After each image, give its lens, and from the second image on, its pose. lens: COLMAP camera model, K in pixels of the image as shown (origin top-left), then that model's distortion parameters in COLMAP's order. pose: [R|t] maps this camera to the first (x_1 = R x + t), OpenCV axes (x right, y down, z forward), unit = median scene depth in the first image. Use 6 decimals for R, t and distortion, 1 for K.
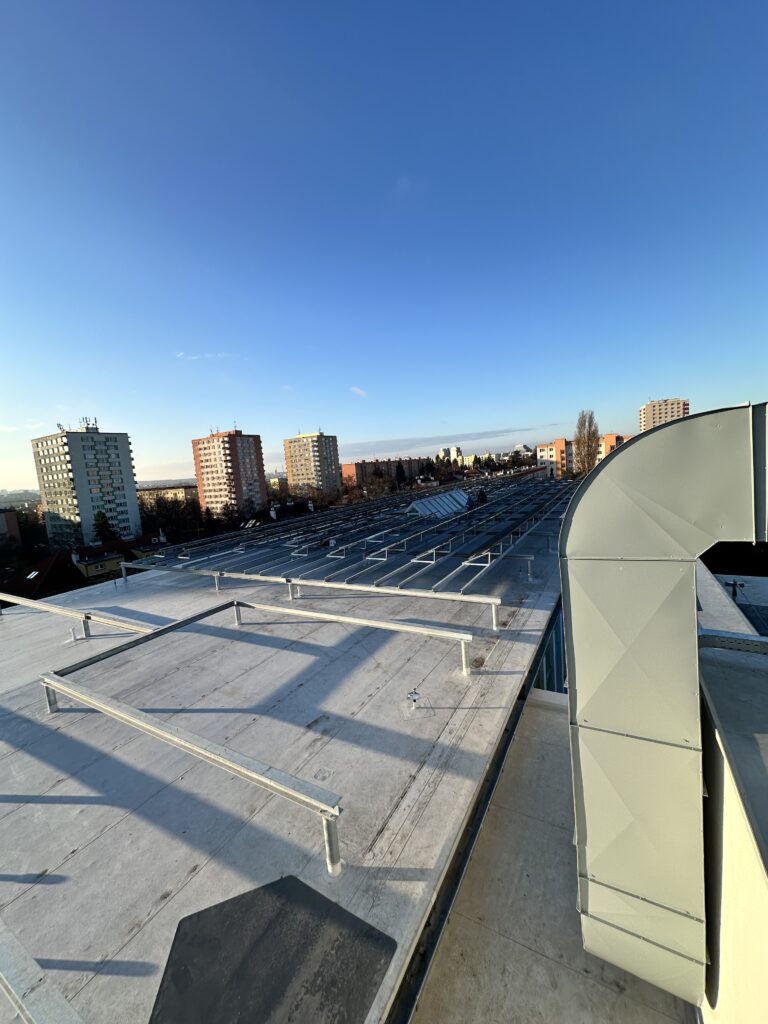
lens RADIAL K [[406.5, 0, 383.4], [0, 406.5, 511.9], [0, 0, 1]] dist [-0.000327, 0.000041]
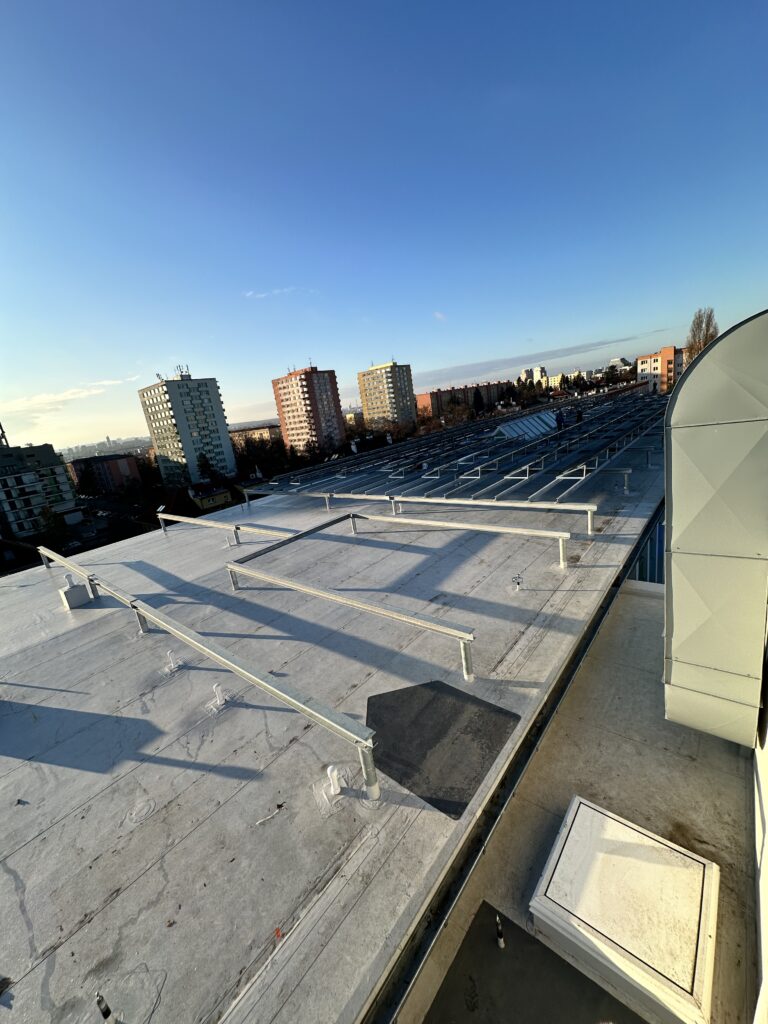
lens RADIAL K [[406.5, 0, 383.4], [0, 406.5, 511.9], [0, 0, 1]] dist [-0.000327, 0.000041]
pose [[0.982287, -0.013998, -0.186858, -0.053189], [0.044355, 0.986235, 0.159289, 0.030704], [0.182056, -0.164755, 0.969387, -0.117323]]
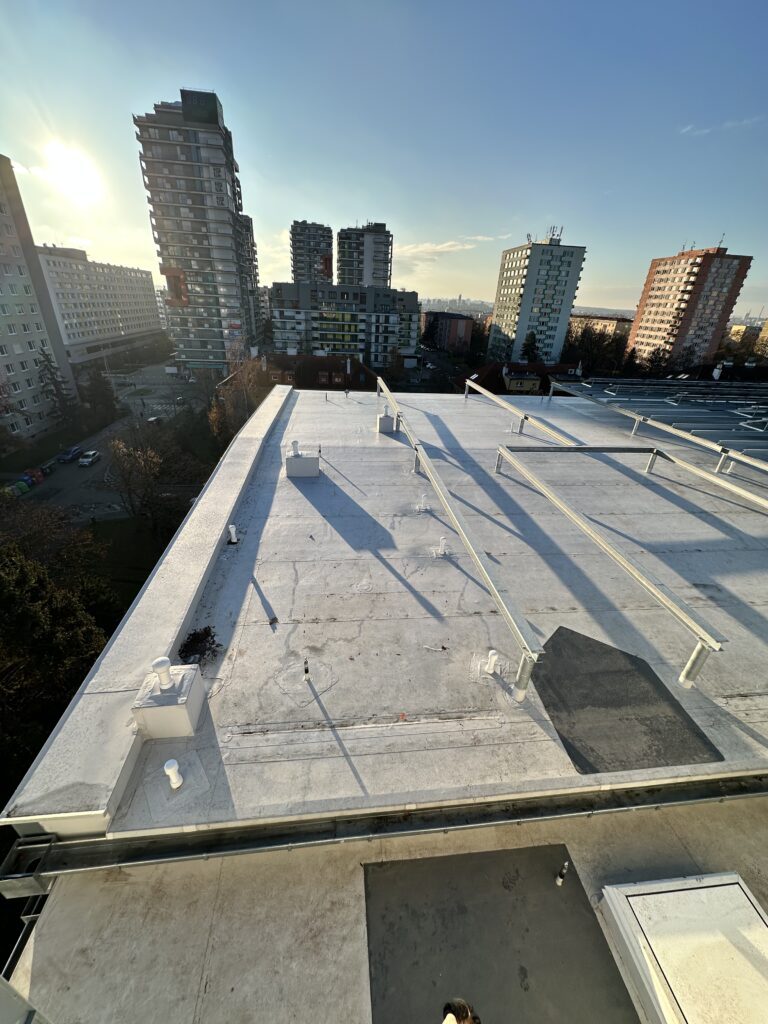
lens RADIAL K [[406.5, 0, 383.4], [0, 406.5, 511.9], [0, 0, 1]] dist [-0.000327, 0.000041]
pose [[0.586460, 0.466044, -0.662470, -0.031675], [-0.184788, 0.873301, 0.450776, 0.032729], [0.788618, -0.141945, 0.598276, -0.115924]]
